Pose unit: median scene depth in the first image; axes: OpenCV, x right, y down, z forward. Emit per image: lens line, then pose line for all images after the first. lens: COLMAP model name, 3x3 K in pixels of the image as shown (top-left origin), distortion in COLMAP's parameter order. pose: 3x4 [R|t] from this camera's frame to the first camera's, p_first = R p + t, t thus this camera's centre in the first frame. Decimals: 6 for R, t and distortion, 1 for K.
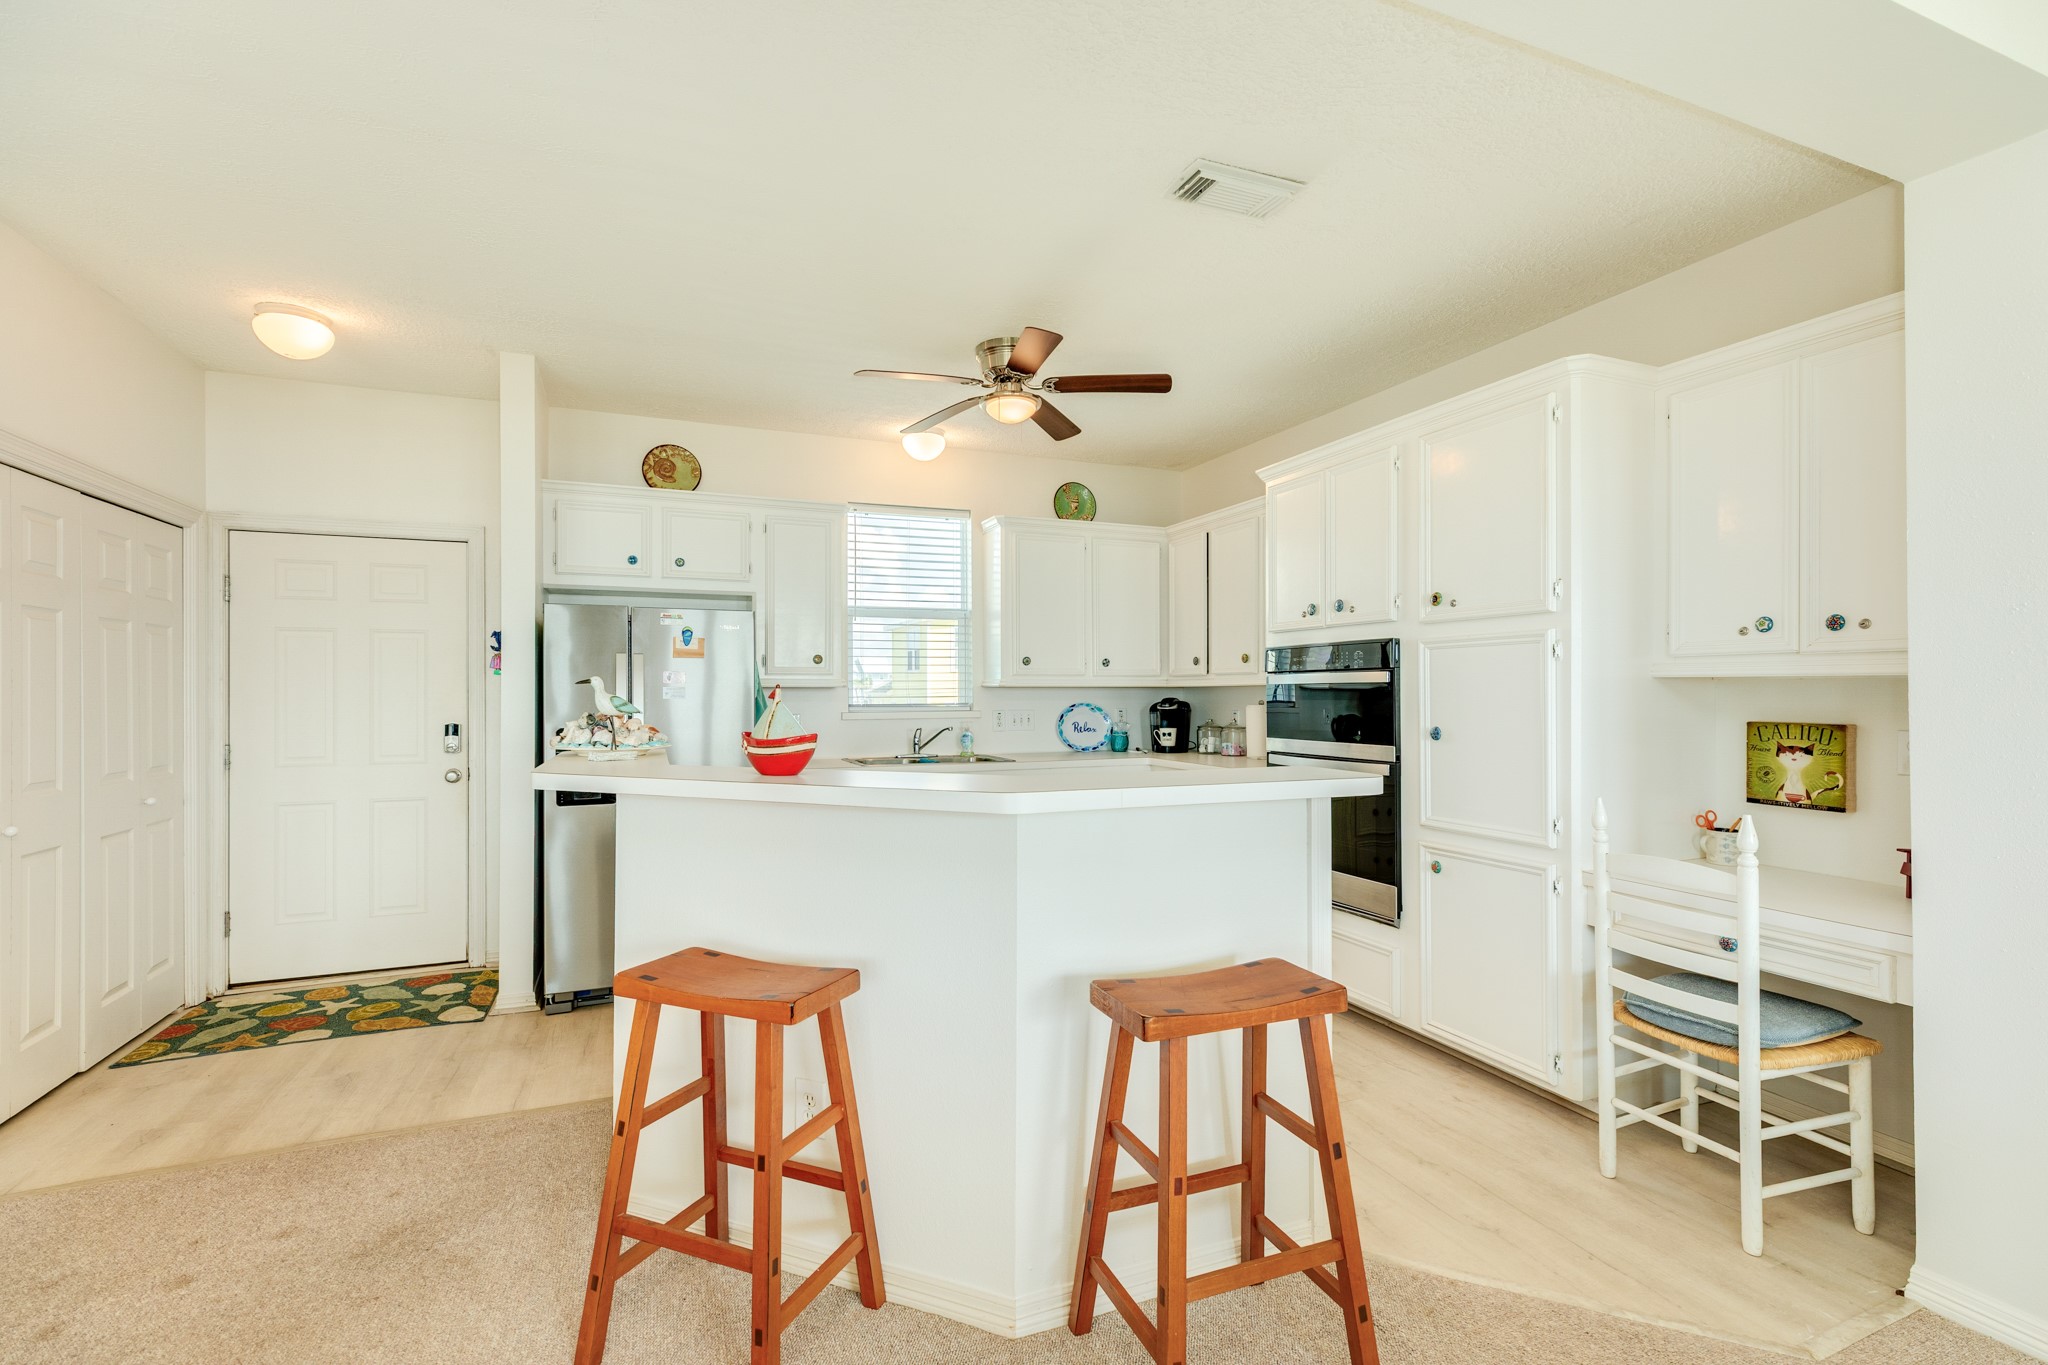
lens RADIAL K [[907.6, 0, 1024.0], [0, 907.6, 682.5], [0, 0, 1]] dist [0.002195, -0.000041]
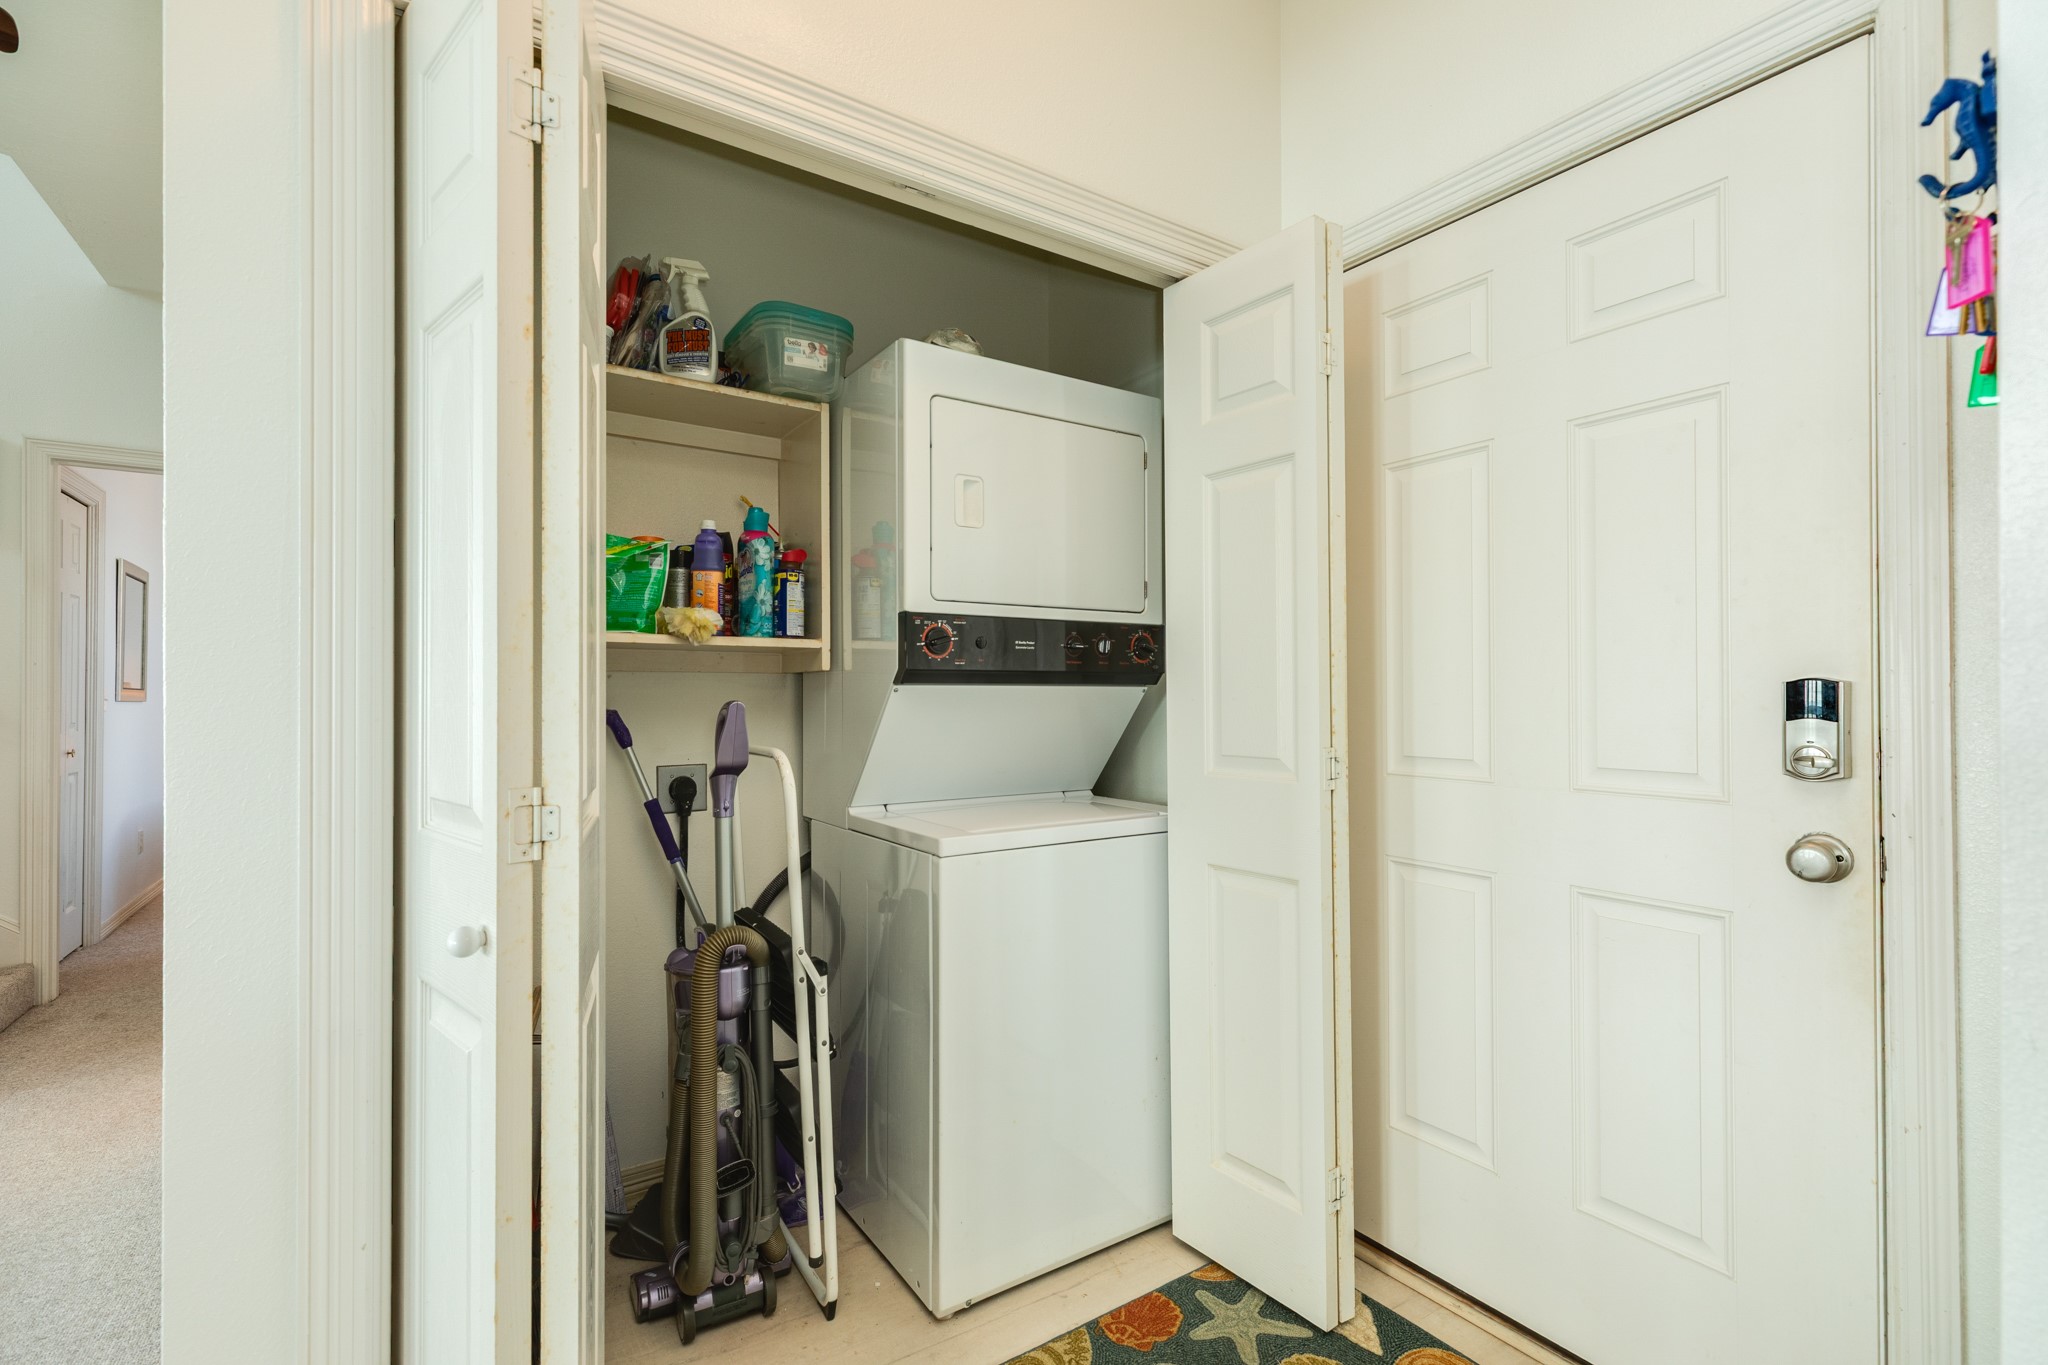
lens RADIAL K [[907.6, 0, 1024.0], [0, 907.6, 682.5], [0, 0, 1]] dist [0.002195, -0.000041]
pose [[0.198285, -0.003136, -0.980139, -0.500702], [0.013468, 0.999909, -0.000475, 0.054725], [0.980052, -0.013106, 0.198309, 0.882587]]
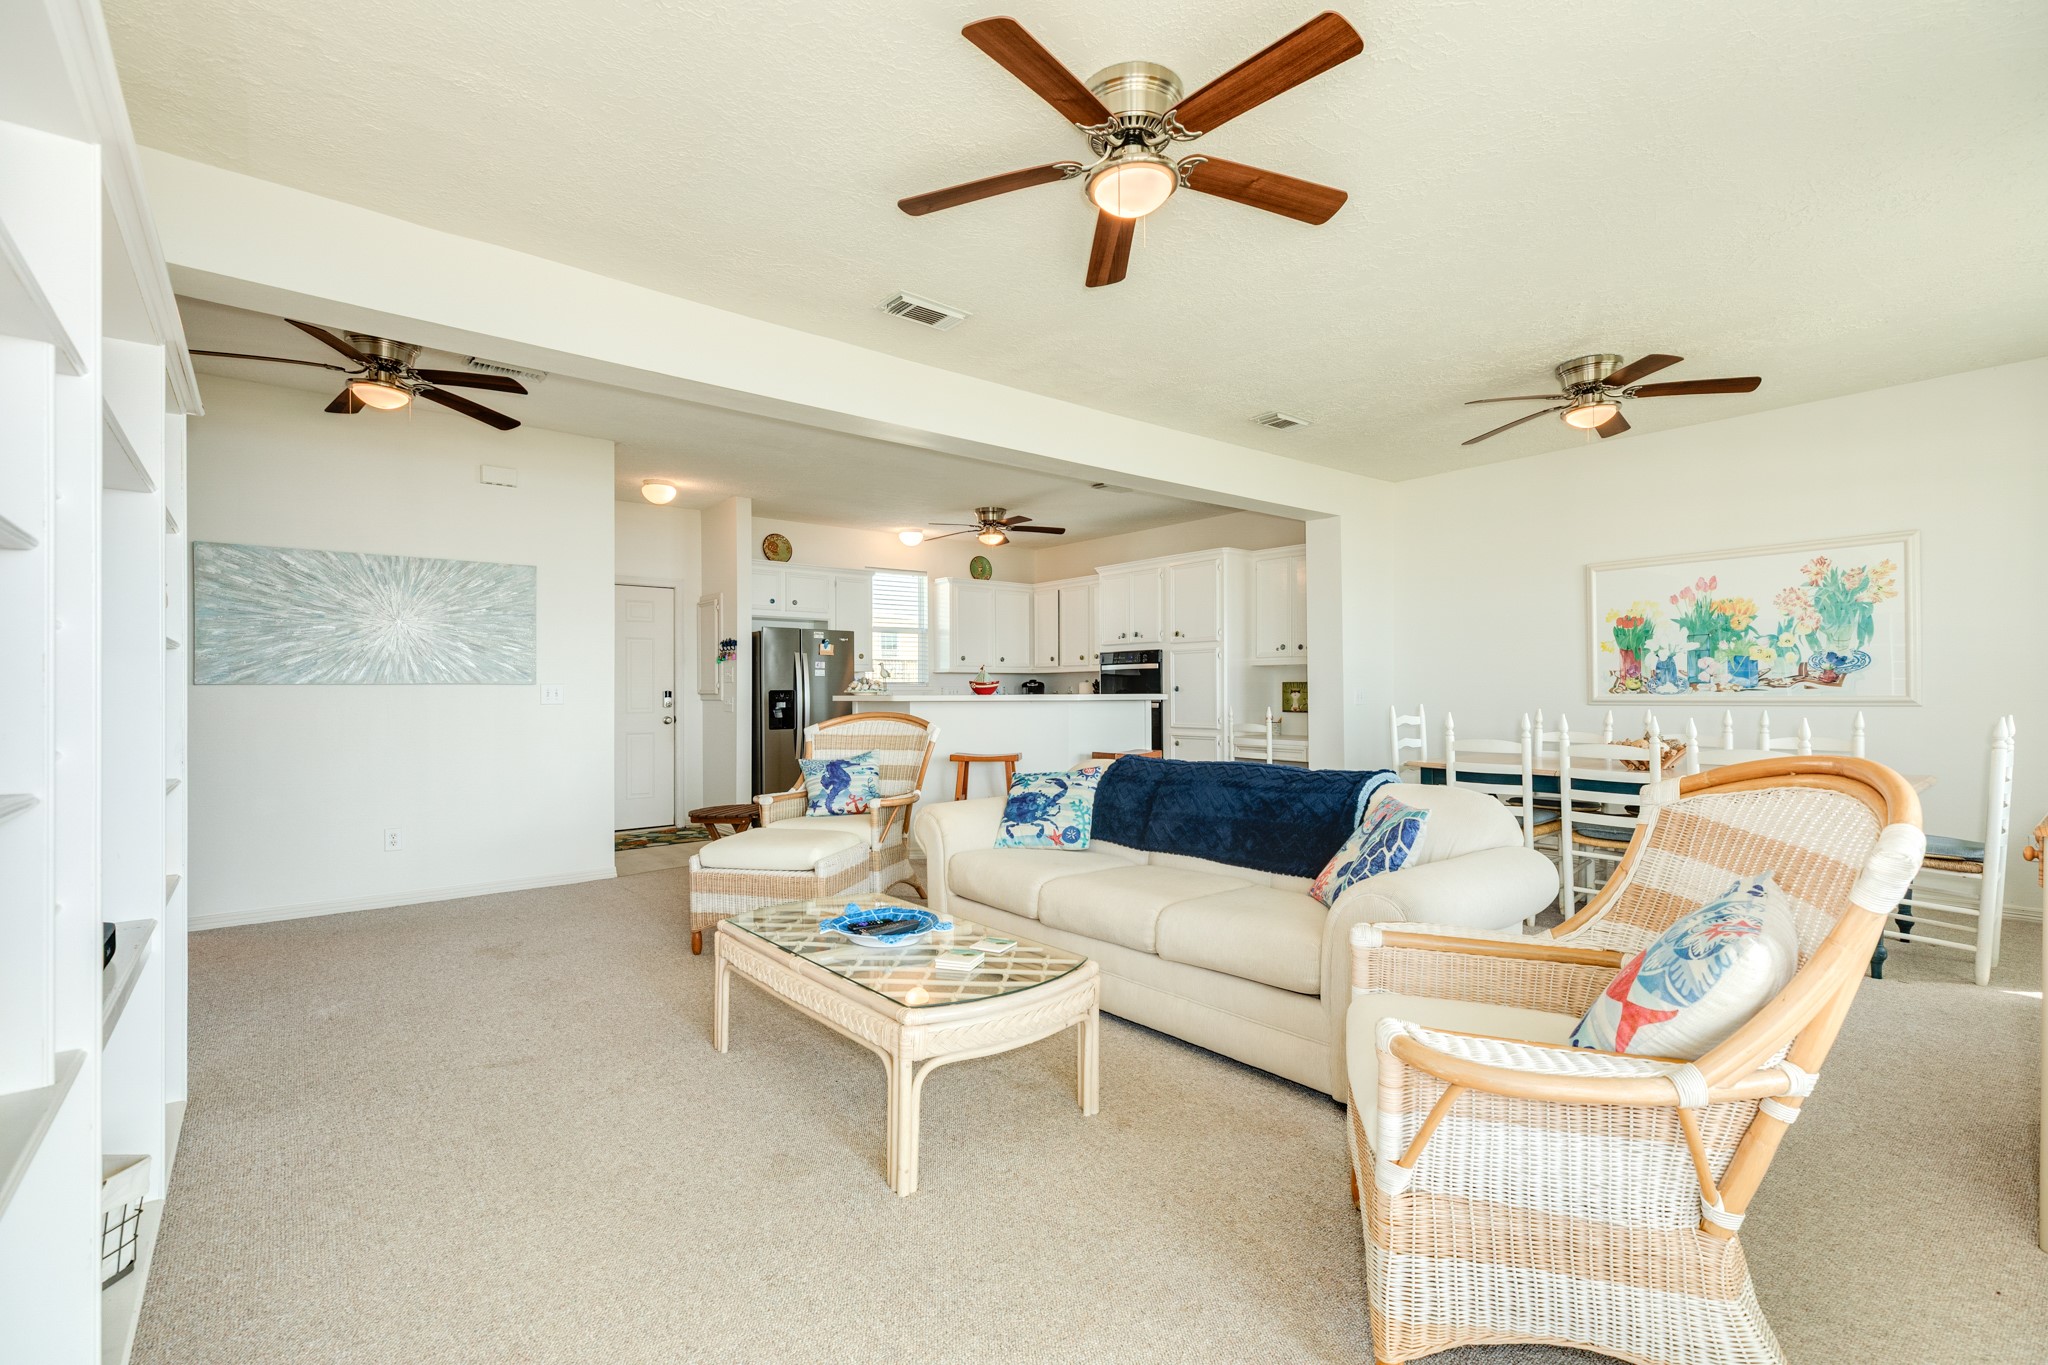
lens RADIAL K [[907.6, 0, 1024.0], [0, 907.6, 682.5], [0, 0, 1]] dist [0.002195, -0.000041]
pose [[0.955730, 0.000077, 0.294246, -0.621397], [-0.000004, 1.000000, -0.000248, 0.037840], [-0.294246, 0.000236, 0.955730, -1.146415]]
